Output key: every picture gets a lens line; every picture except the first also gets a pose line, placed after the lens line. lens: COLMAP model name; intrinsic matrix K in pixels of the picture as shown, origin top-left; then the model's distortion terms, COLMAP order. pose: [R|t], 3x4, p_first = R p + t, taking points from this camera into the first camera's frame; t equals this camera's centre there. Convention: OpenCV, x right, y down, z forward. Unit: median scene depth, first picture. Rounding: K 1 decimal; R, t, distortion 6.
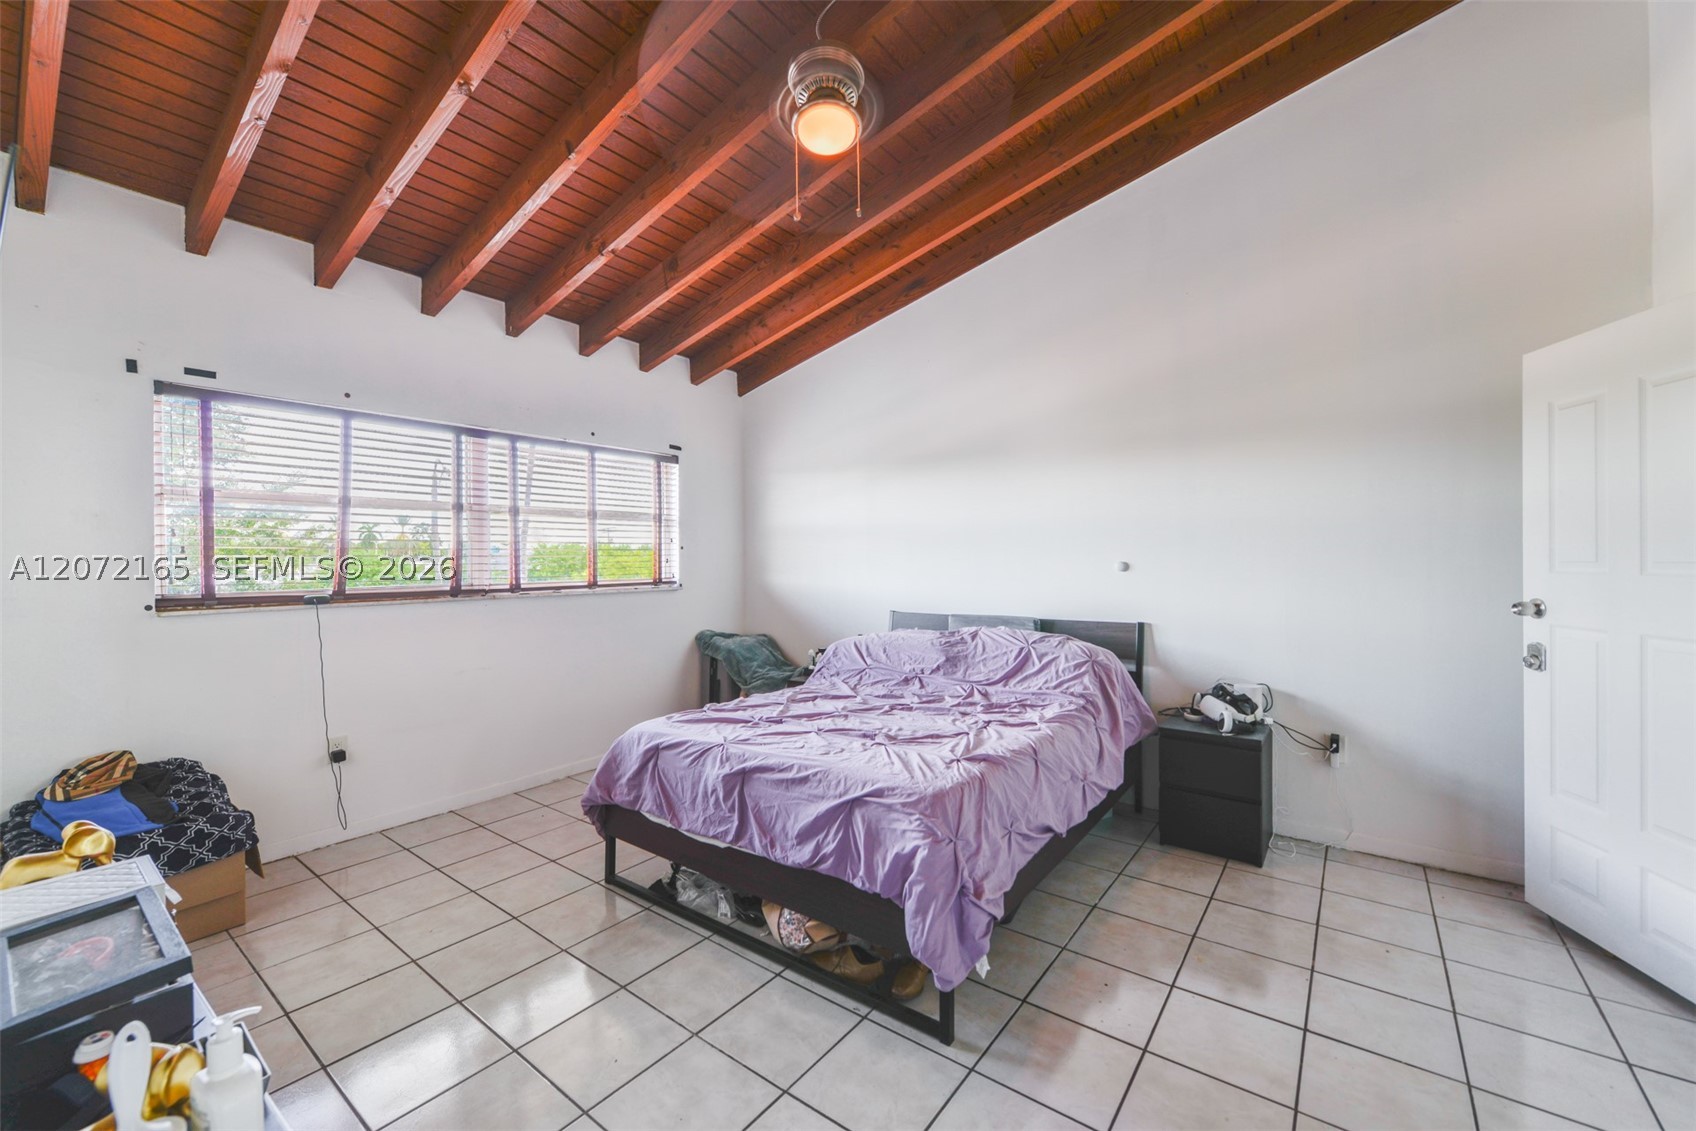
lens RADIAL K [[672.9, 0, 843.0], [0, 672.9, 560.6], [0, 0, 1]] dist [-0.001416, -0.000478]
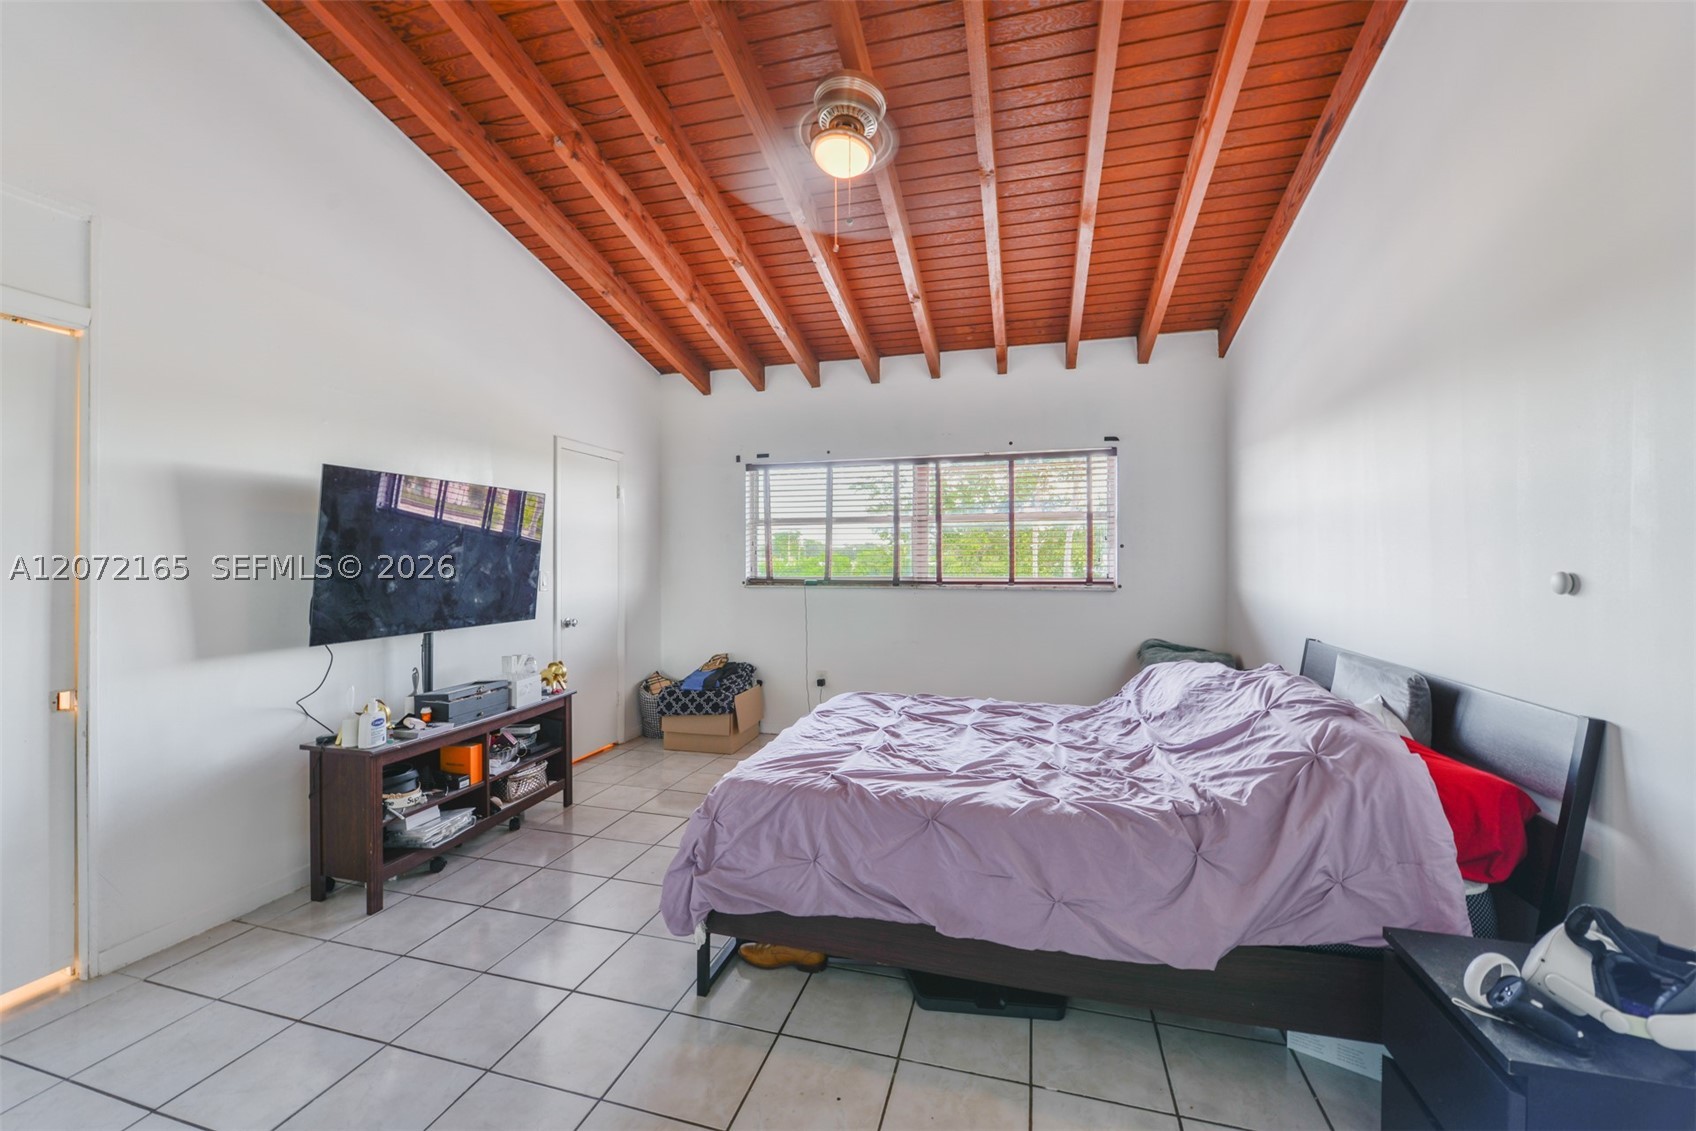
lens RADIAL K [[672.9, 0, 843.0], [0, 672.9, 560.6], [0, 0, 1]] dist [-0.001416, -0.000478]
pose [[0.372627, 0.009484, -0.927933, 0.819029], [-0.002009, 0.999954, 0.009413, -0.011490], [0.927979, -0.001643, 0.372629, 0.514204]]
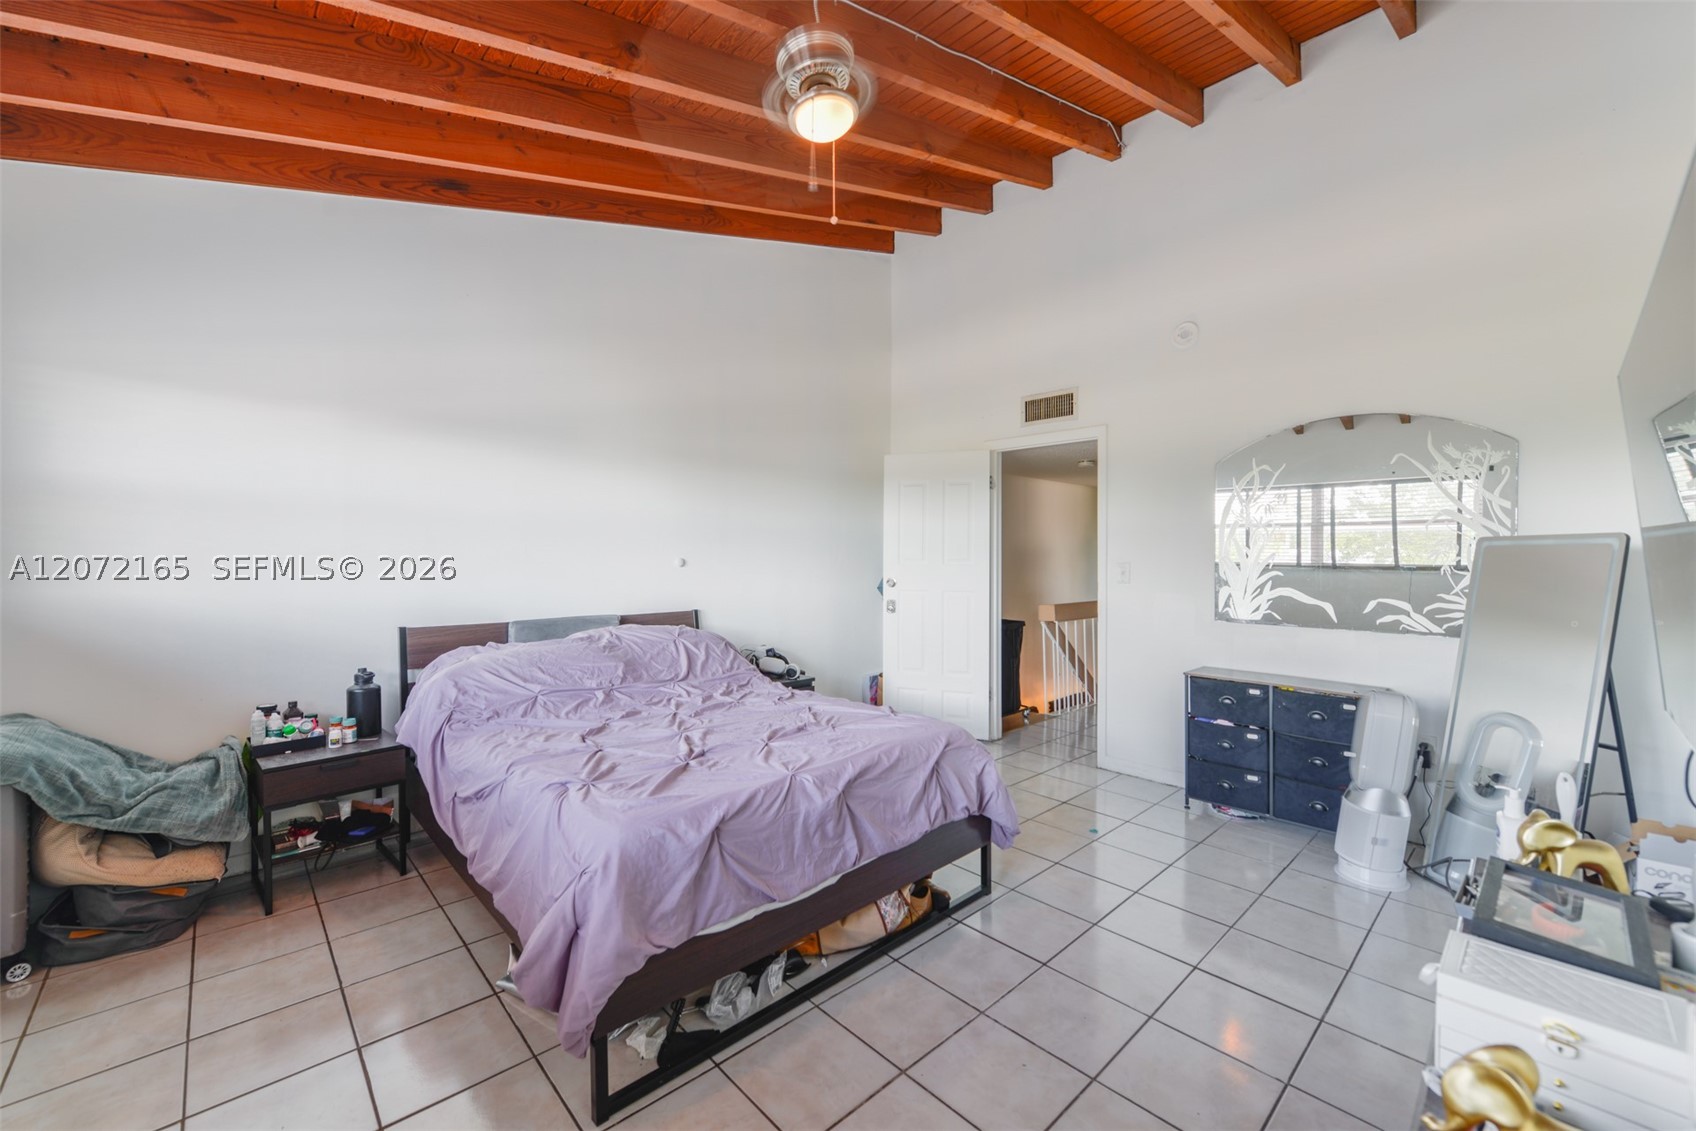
lens RADIAL K [[677.3, 0, 847.2], [0, 677.3, 554.3], [0, 0, 1]] dist [-0.000087, -0.000080]
pose [[0.163016, 0.010670, 0.986566, -0.851759], [-0.000938, 0.999943, -0.010660, 0.008518], [-0.986623, 0.000813, 0.163017, 0.681799]]
